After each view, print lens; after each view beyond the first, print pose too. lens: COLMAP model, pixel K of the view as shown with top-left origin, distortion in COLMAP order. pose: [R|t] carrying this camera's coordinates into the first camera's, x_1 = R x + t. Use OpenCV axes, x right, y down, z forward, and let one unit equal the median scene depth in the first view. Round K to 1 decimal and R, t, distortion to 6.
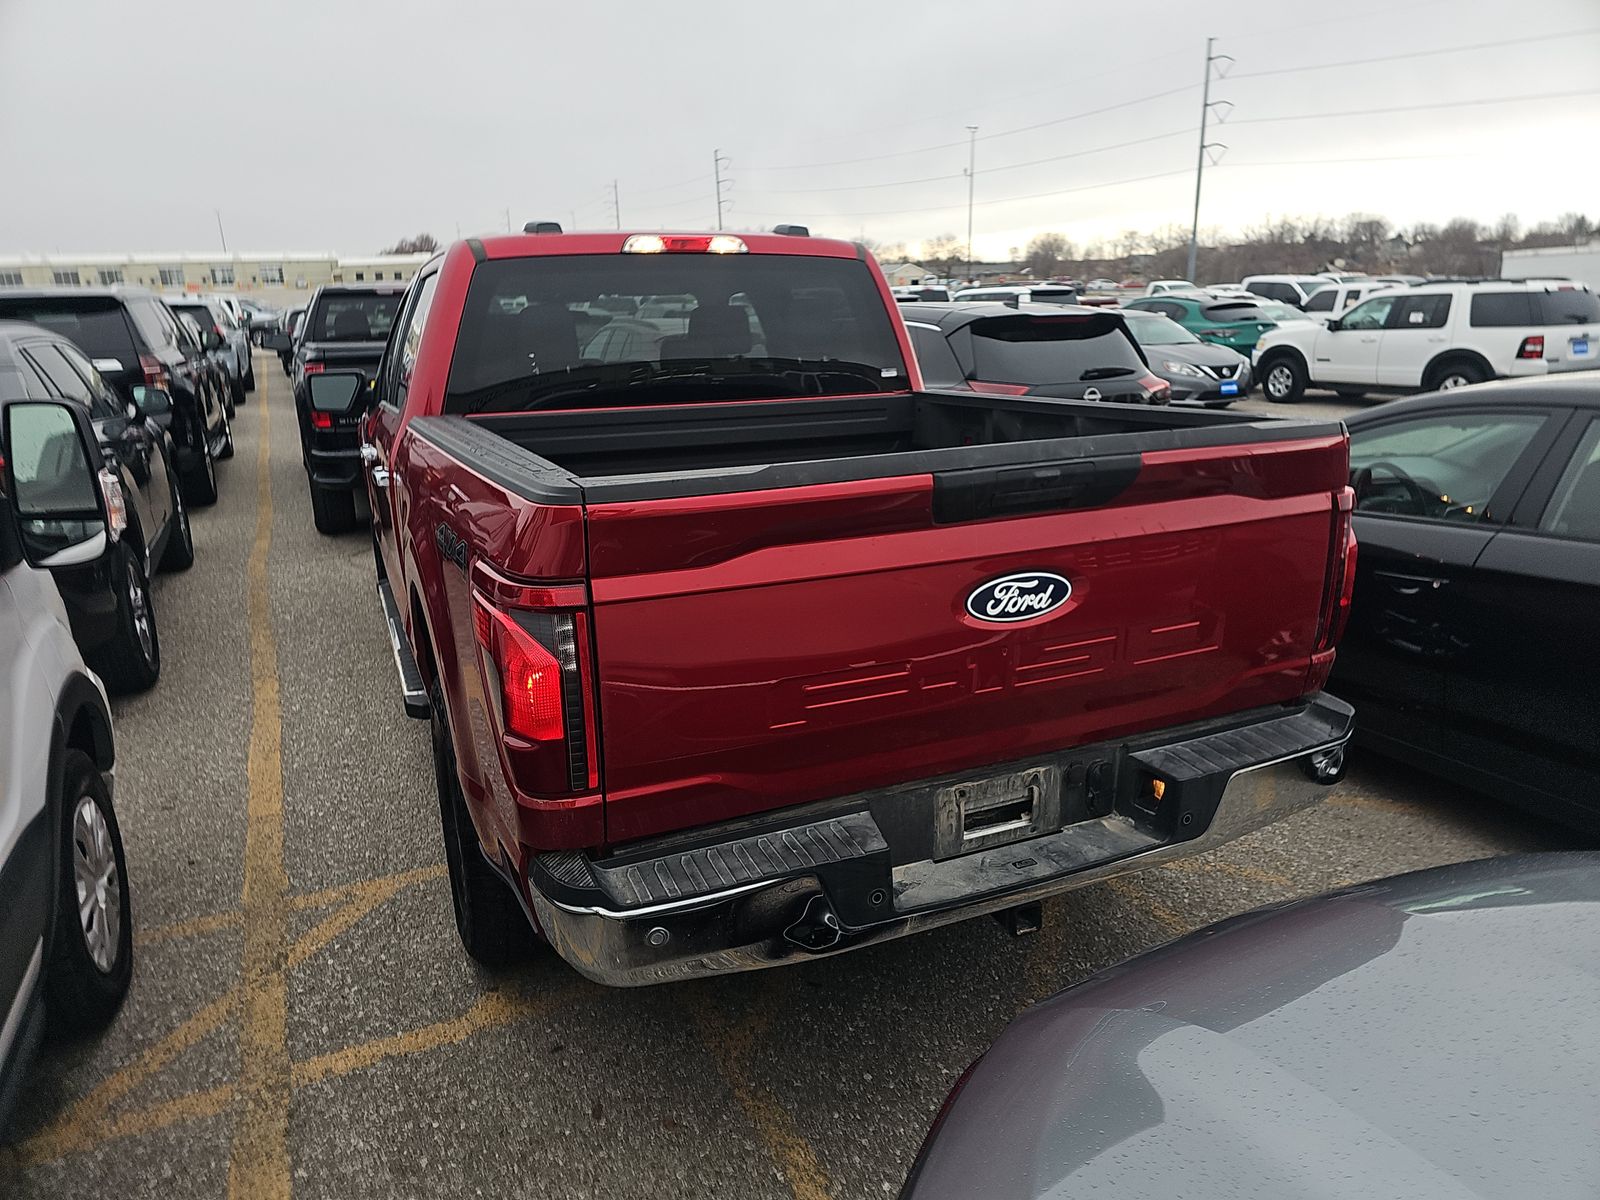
lens RADIAL K [[1044.3, 0, 814.7], [0, 1044.3, 598.4], [0, 0, 1]] dist [0.067085, -0.061102]
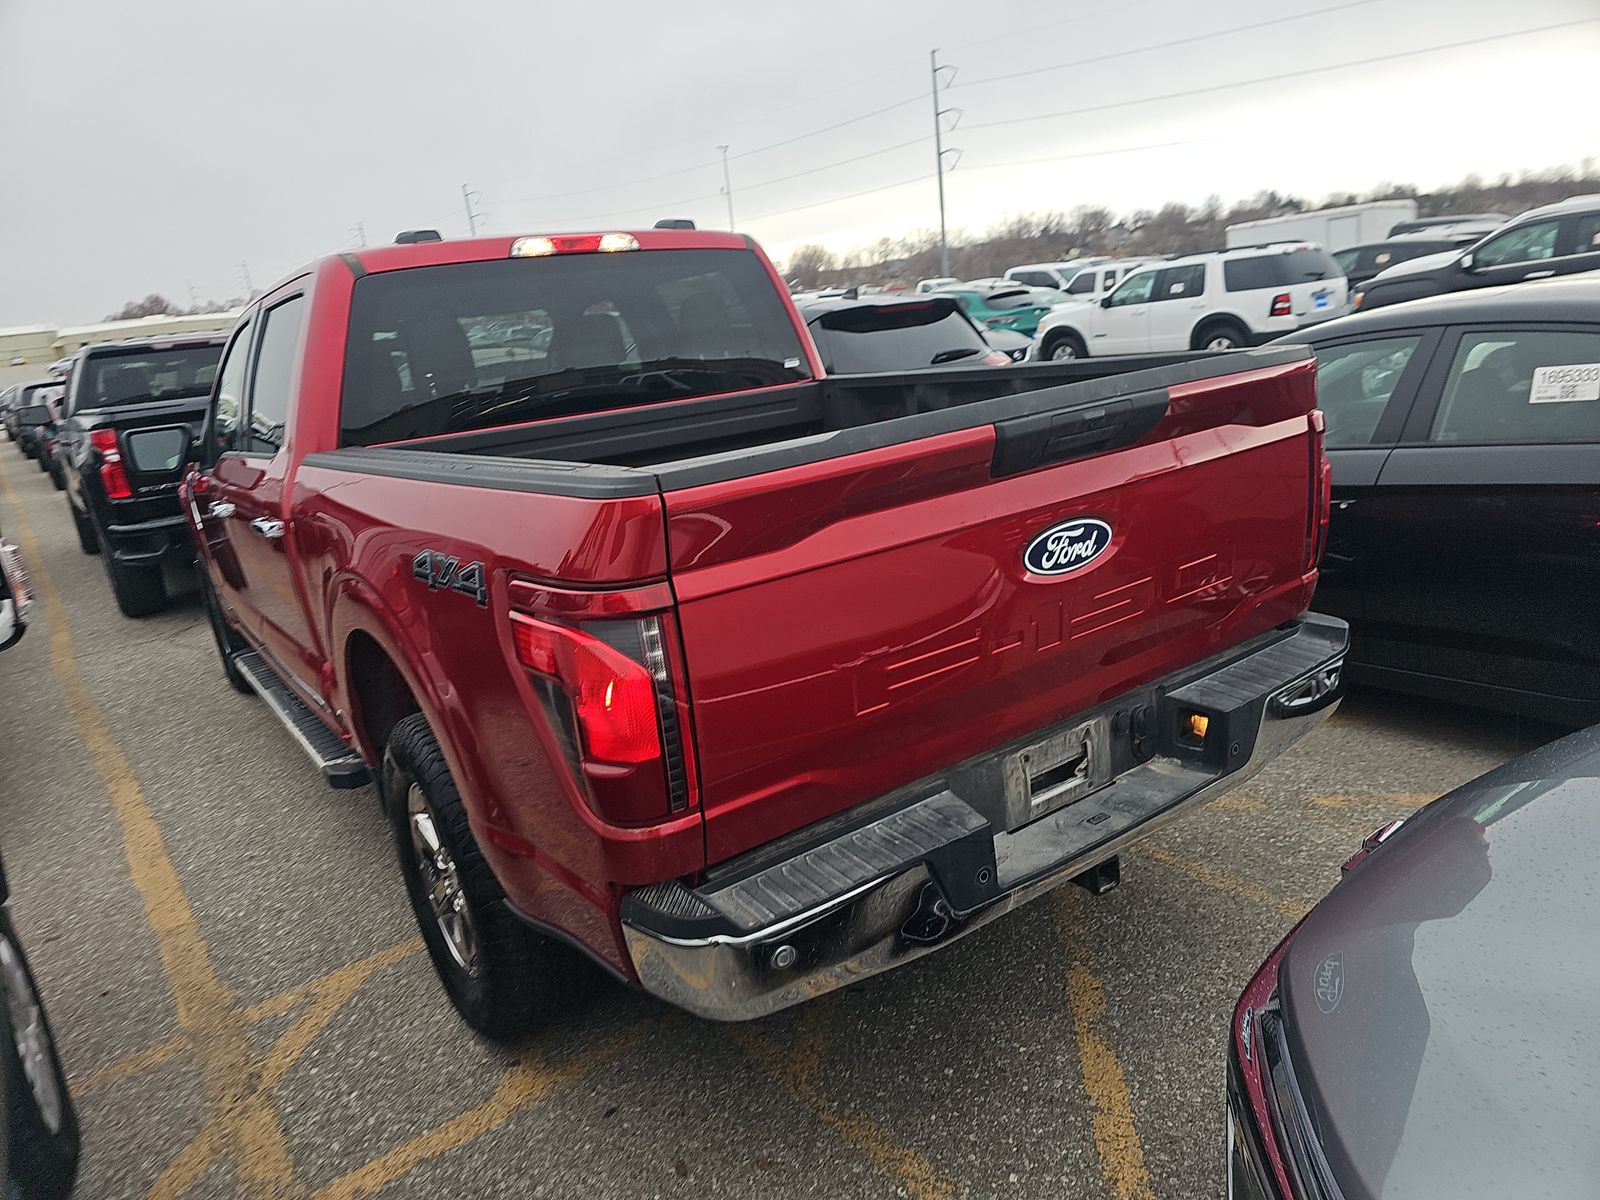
lens RADIAL K [[1044.3, 0, 814.7], [0, 1044.3, 598.4], [0, 0, 1]] dist [0.067085, -0.061102]
pose [[0.977897, -0.133253, 0.161122, -0.173769], [0.135342, 0.990797, -0.002009, 0.014138], [-0.159372, 0.023771, 0.986932, 0.066271]]
